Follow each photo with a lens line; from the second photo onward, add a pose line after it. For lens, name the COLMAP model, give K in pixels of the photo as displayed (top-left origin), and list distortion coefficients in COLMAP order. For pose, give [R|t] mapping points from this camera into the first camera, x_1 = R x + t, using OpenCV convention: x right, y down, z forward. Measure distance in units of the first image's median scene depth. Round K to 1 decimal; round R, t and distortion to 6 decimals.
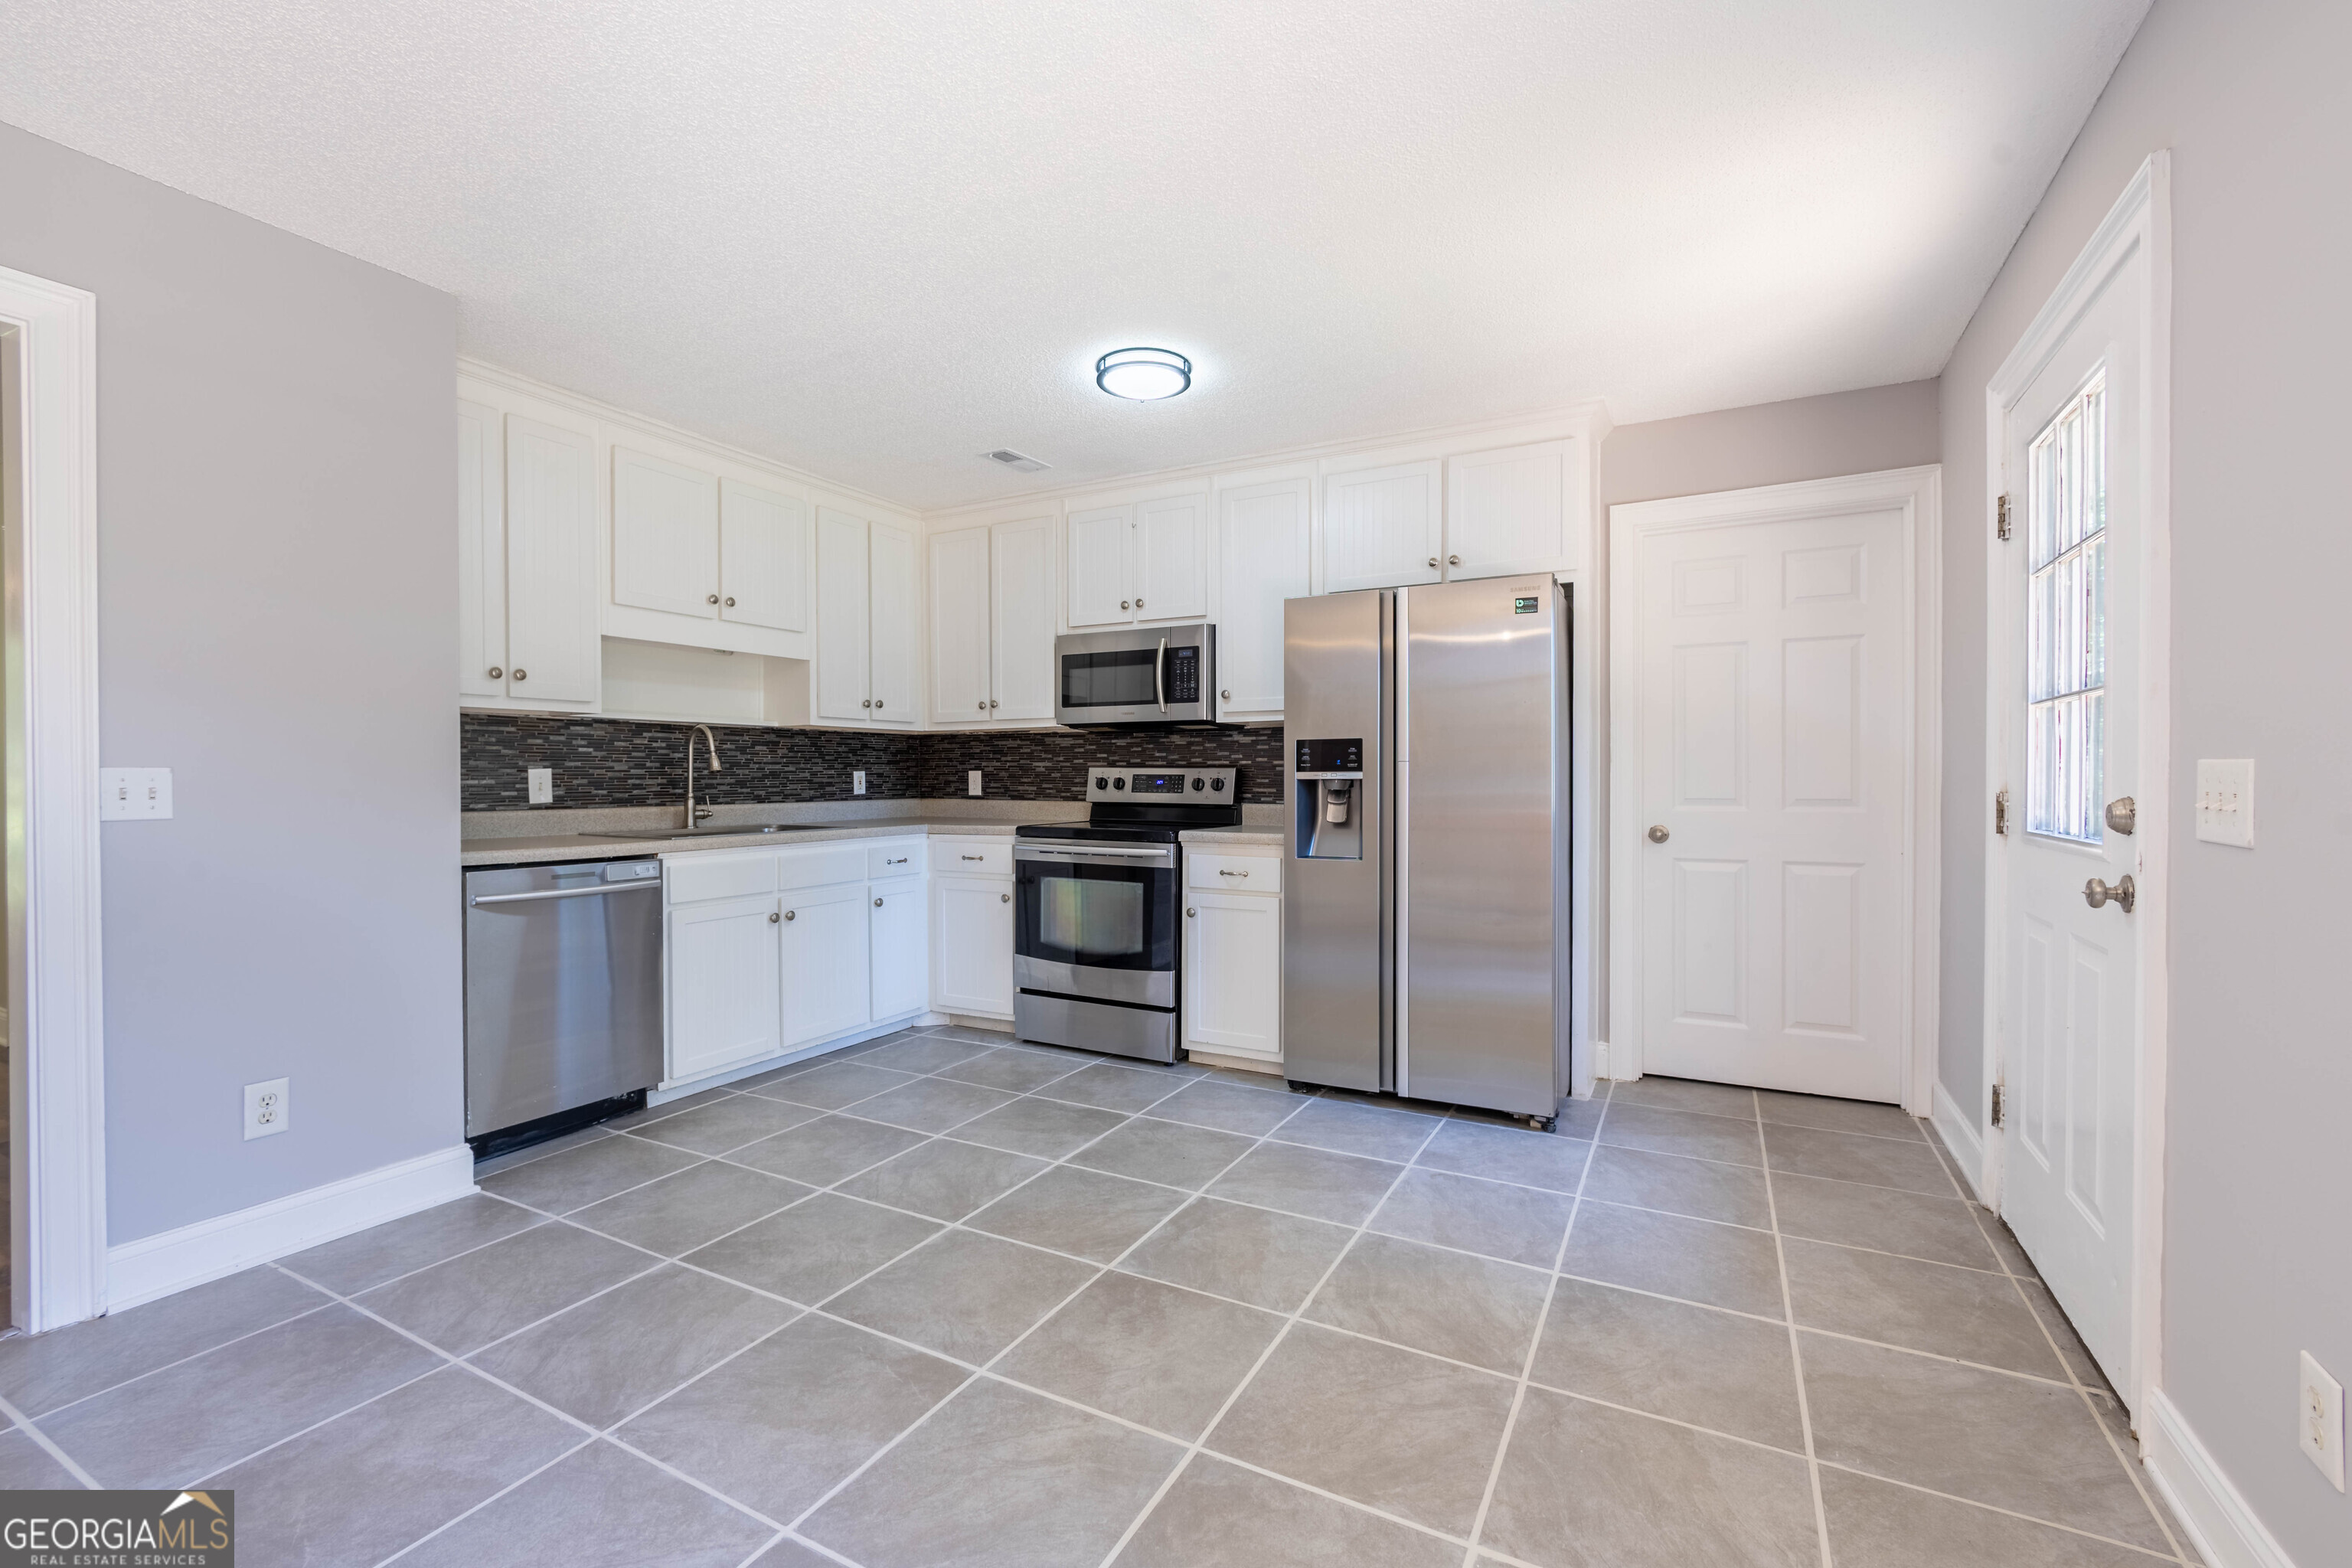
lens RADIAL K [[996.6, 0, 1176.0], [0, 996.6, 784.0], [0, 0, 1]] dist [-0.006965, 0.000882]
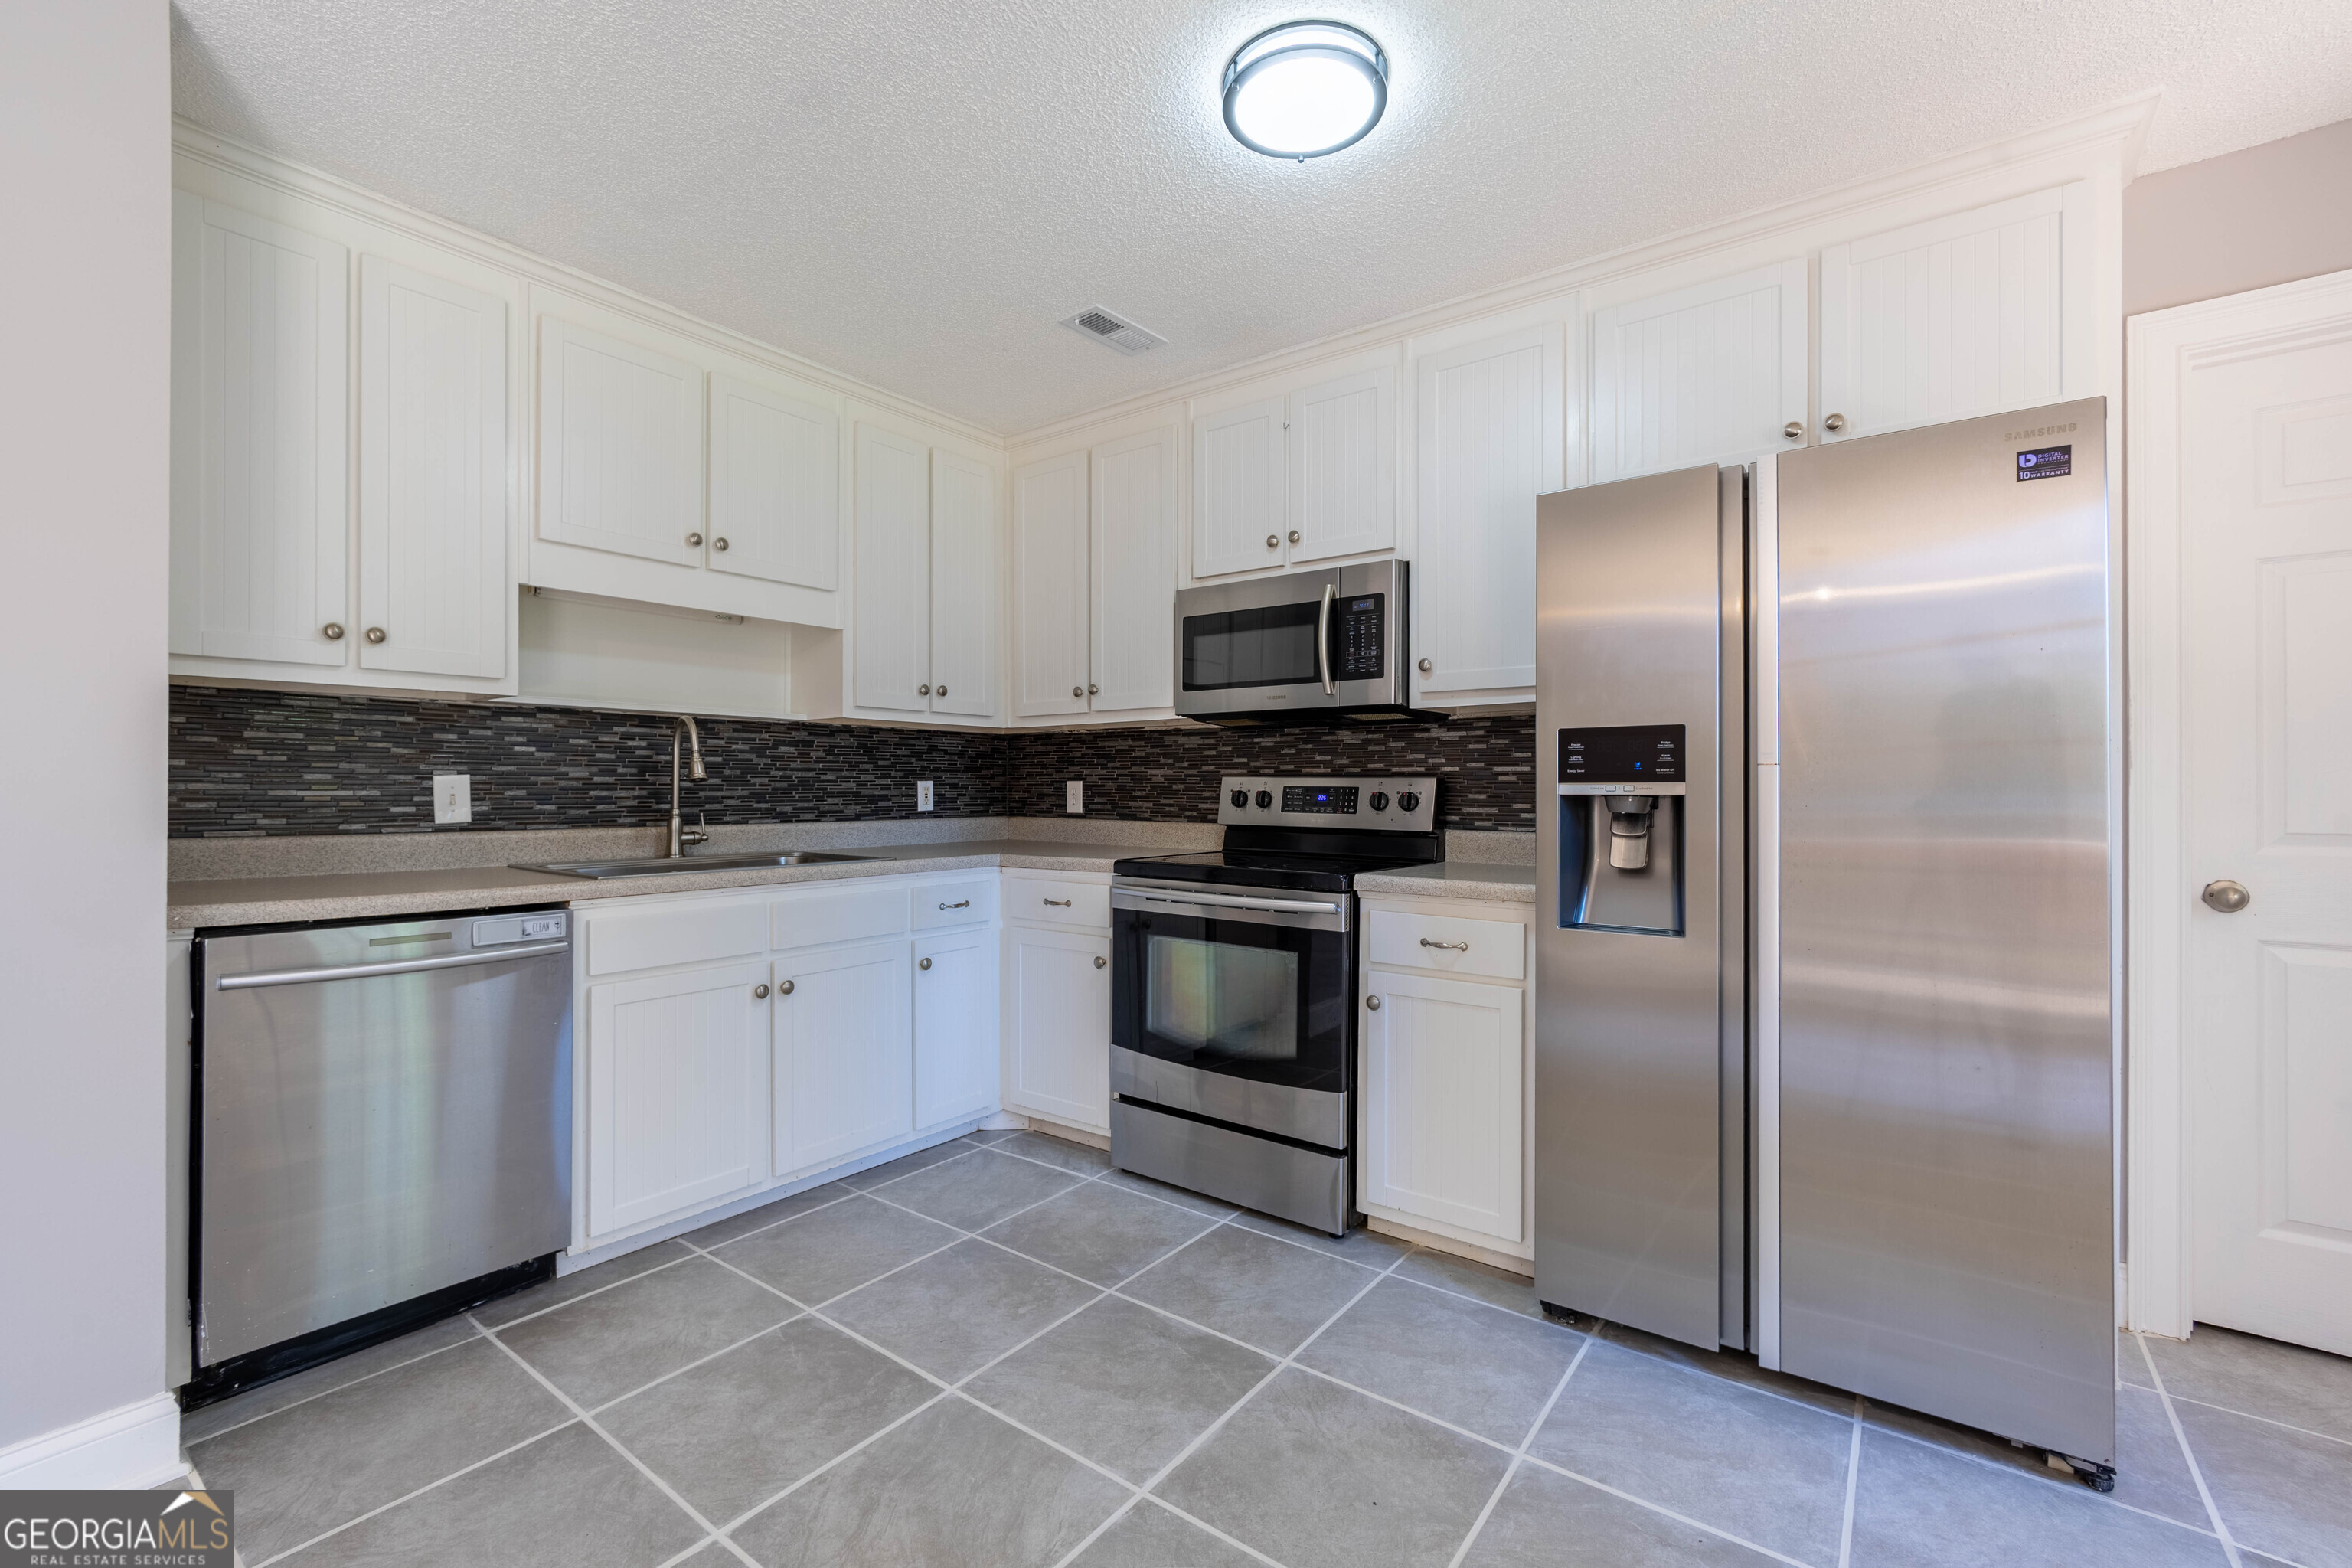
lens RADIAL K [[996.6, 0, 1176.0], [0, 996.6, 784.0], [0, 0, 1]] dist [-0.006965, 0.000882]
pose [[0.988444, 0.003403, -0.151547, -0.013521], [-0.005333, 0.999910, -0.012325, -0.002573], [0.151491, 0.012991, 0.988373, 0.342216]]
